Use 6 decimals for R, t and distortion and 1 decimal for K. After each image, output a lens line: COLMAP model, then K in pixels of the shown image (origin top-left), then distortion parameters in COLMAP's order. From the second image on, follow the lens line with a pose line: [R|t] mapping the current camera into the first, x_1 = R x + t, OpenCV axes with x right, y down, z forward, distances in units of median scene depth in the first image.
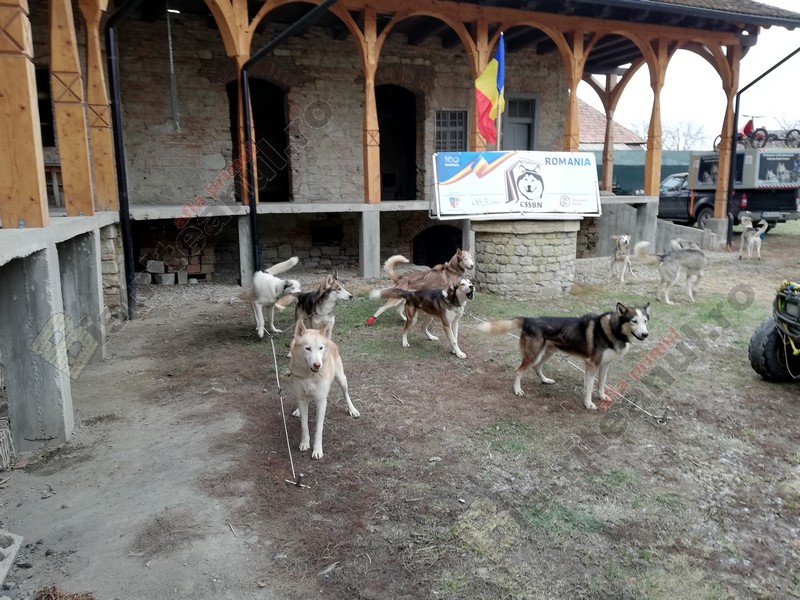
lens RADIAL K [[602.5, 0, 406.8], [0, 602.5, 304.1], [0, 0, 1]] dist [0.047930, -0.066448]
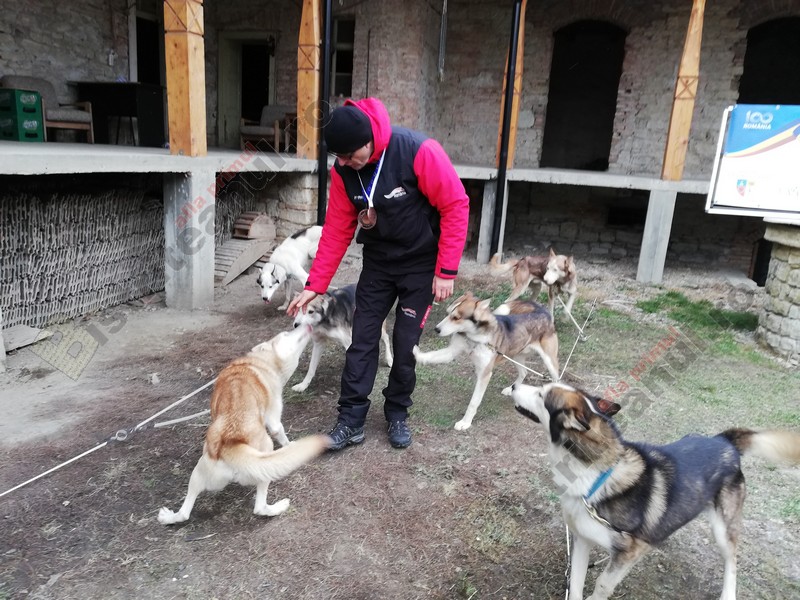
lens RADIAL K [[601.0, 0, 403.8], [0, 601.0, 295.6], [0, 0, 1]] dist [0.044119, -0.061903]
pose [[0.754957, 0.211906, -0.620593, 0.165786], [-0.189080, 0.976501, 0.103415, -0.044594], [0.627924, 0.039268, 0.777283, 0.231818]]
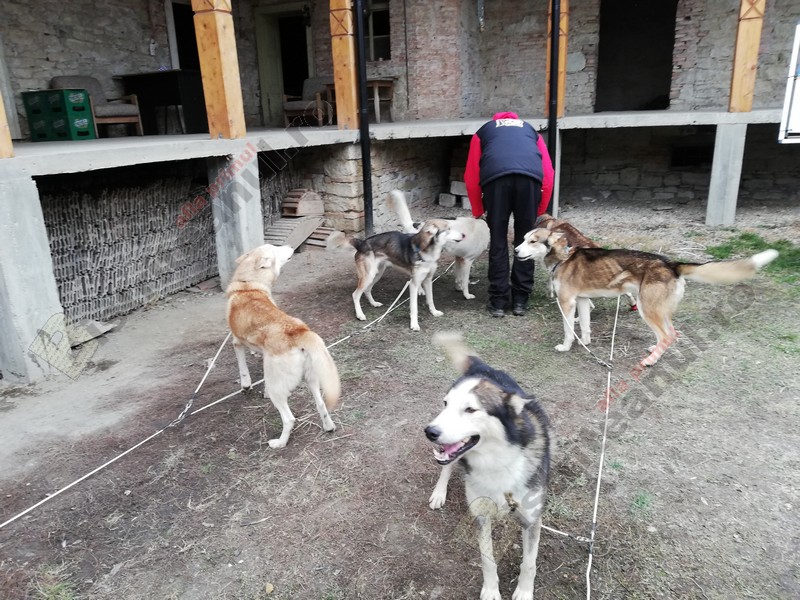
lens RADIAL K [[597.0, 0, 403.5], [0, 597.0, 305.3], [0, 0, 1]] dist [0.035973, -0.046087]
pose [[0.701562, 0.204940, -0.682503, 0.163982], [-0.099283, 0.976522, 0.191173, -0.046530], [0.705659, -0.066359, 0.705438, 0.246867]]
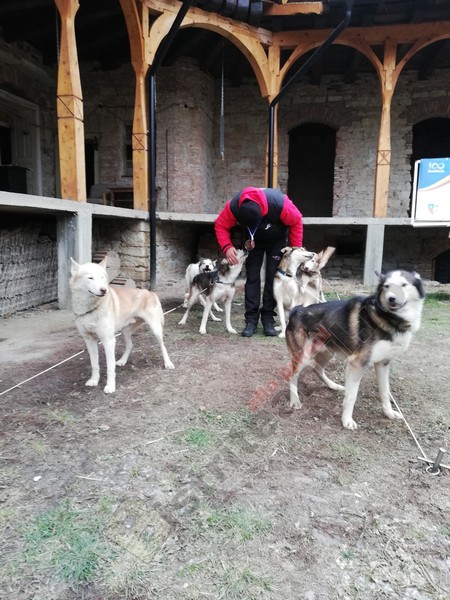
lens RADIAL K [[451.9, 0, 227.9], [0, 451.9, 299.7], [0, 0, 1]] dist [0.047930, -0.066448]
pose [[0.838696, 0.104576, -0.534465, 0.156213], [-0.125847, 0.992044, -0.003375, 0.016134], [0.529859, 0.070091, 0.845184, 0.157410]]
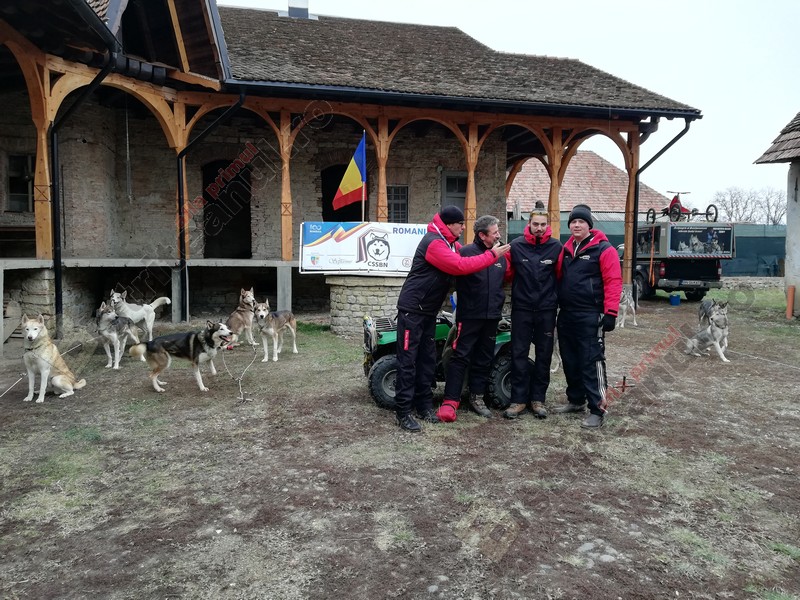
lens RADIAL K [[597.7, 0, 401.7], [0, 597.7, 300.7], [0, 0, 1]] dist [0.046473, -0.064705]
pose [[0.987495, 0.036135, -0.153455, 0.337606], [-0.052337, 0.993315, -0.102891, 0.025172], [0.148711, 0.109636, 0.982784, -0.142875]]
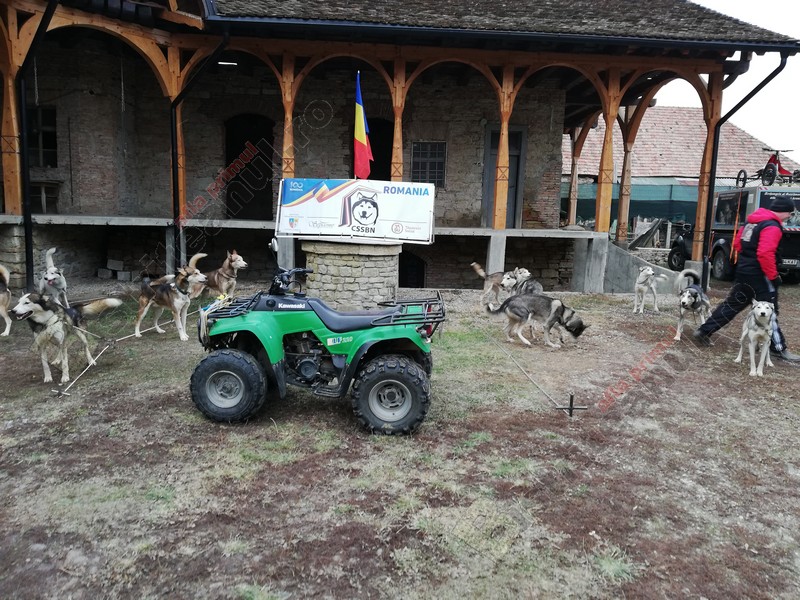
lens RADIAL K [[597.7, 0, 401.7], [0, 597.7, 300.7], [0, 0, 1]] dist [0.046473, -0.064705]
pose [[0.944309, 0.088273, -0.317000, 0.466367], [-0.104405, 0.993945, -0.034235, -0.007780], [0.312059, 0.065424, 0.947807, 0.023144]]
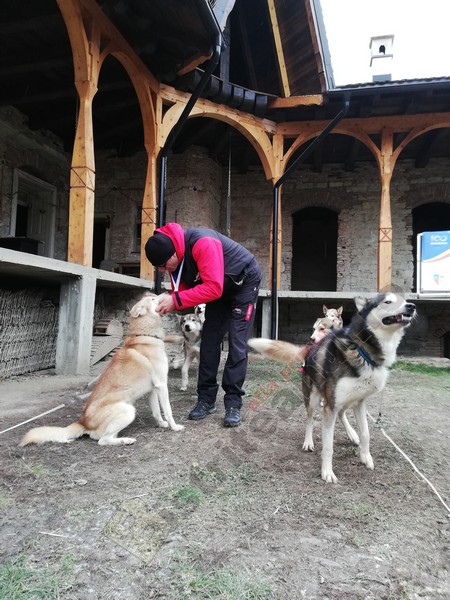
lens RADIAL K [[448.3, 0, 227.4], [0, 448.3, 301.5], [0, 0, 1]] dist [0.046473, -0.064705]
pose [[0.829692, 0.017338, -0.557952, 0.151611], [-0.141815, 0.973272, -0.180640, 0.033596], [0.539907, 0.229001, 0.809975, 0.175157]]
